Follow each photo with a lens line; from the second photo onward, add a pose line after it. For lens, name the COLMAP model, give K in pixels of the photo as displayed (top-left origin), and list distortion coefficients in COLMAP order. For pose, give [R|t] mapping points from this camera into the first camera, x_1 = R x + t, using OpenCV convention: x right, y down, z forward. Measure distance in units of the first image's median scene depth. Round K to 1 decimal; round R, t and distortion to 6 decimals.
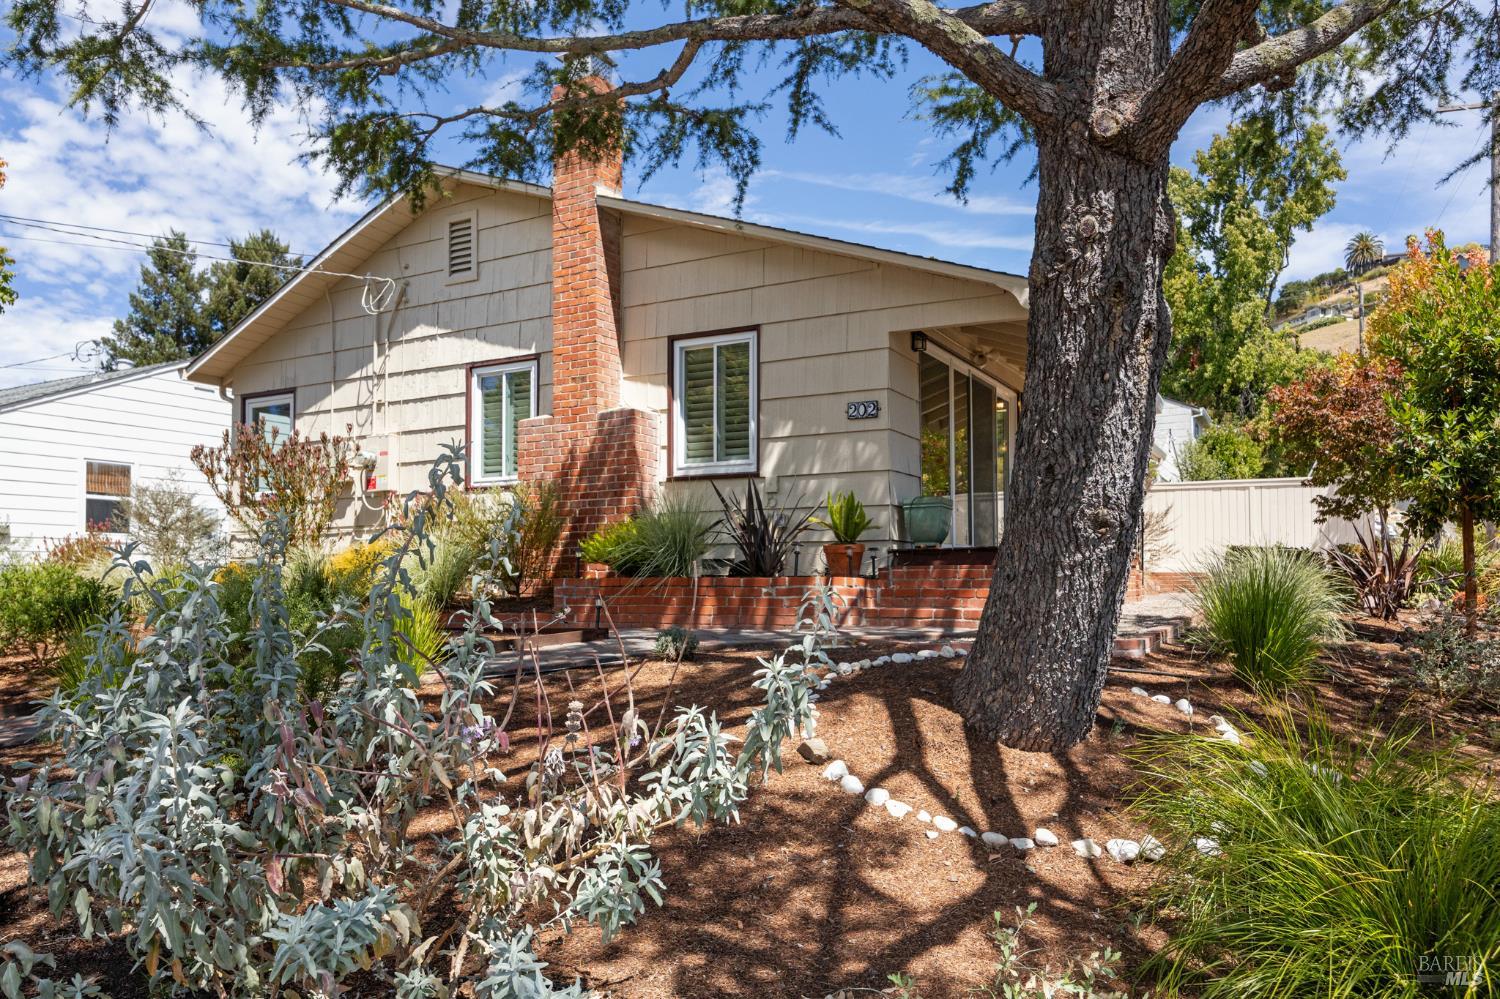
lens RADIAL K [[1067.7, 0, 751.3], [0, 1067.7, 510.0], [0, 0, 1]] dist [-0.021951, 0.003631]
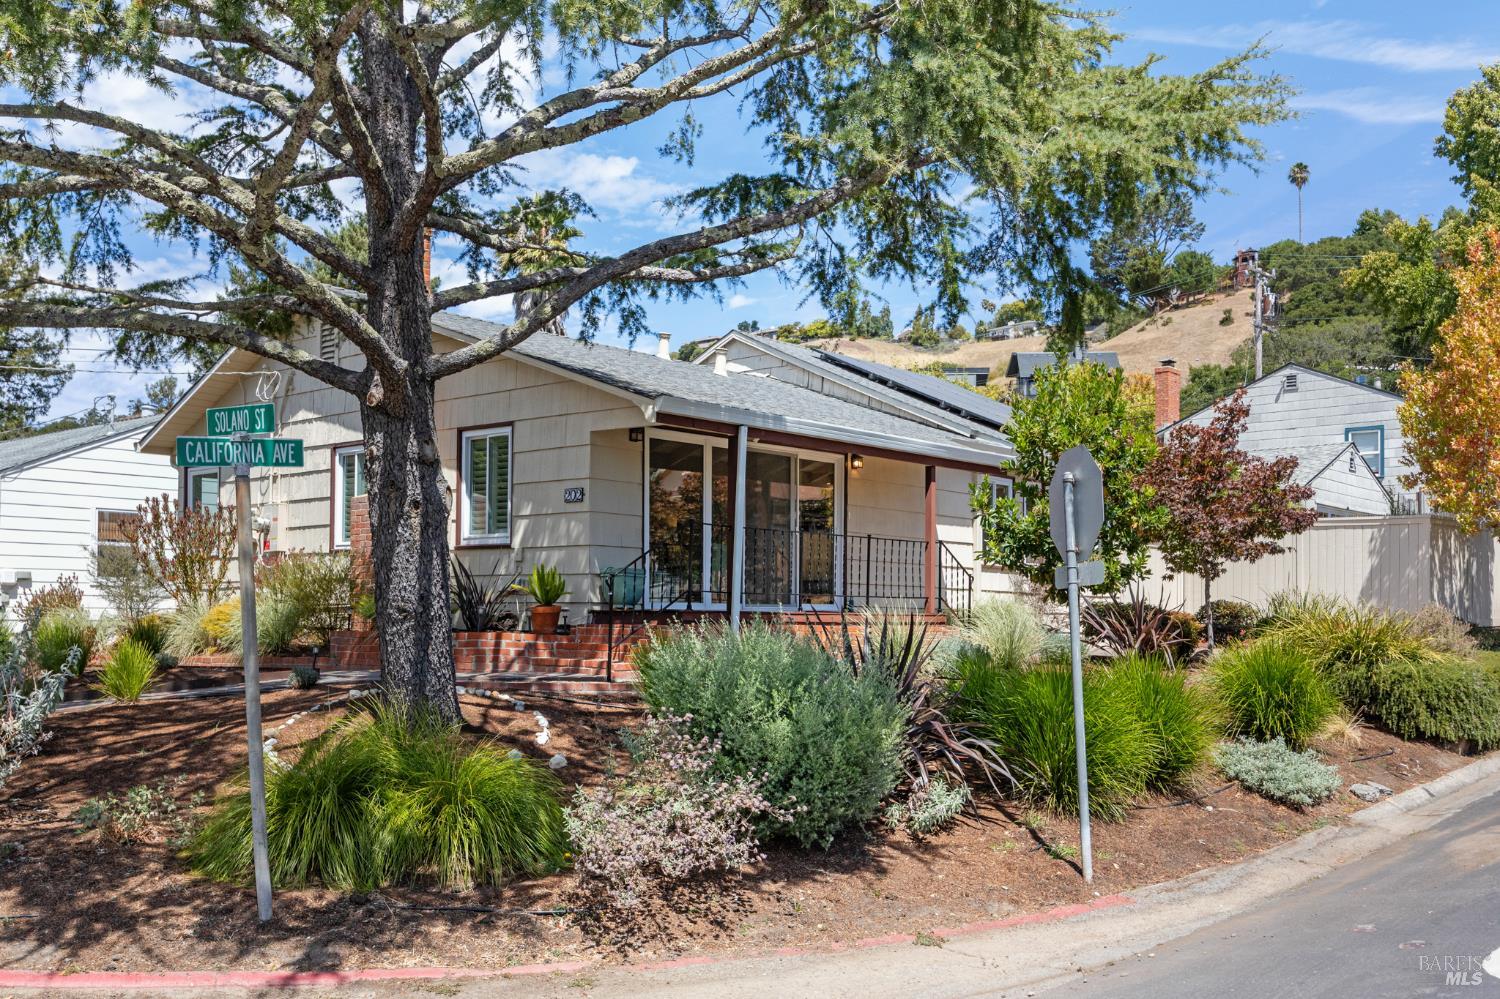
lens RADIAL K [[1511.8, 0, 749.7], [0, 1511.8, 497.2], [0, 0, 1]] dist [-0.025589, 0.000000]
pose [[0.972555, -0.007031, -0.232568, 0.634605], [0.003669, 0.999882, -0.014885, -0.058904], [0.232645, 0.013623, 0.972466, -0.569634]]
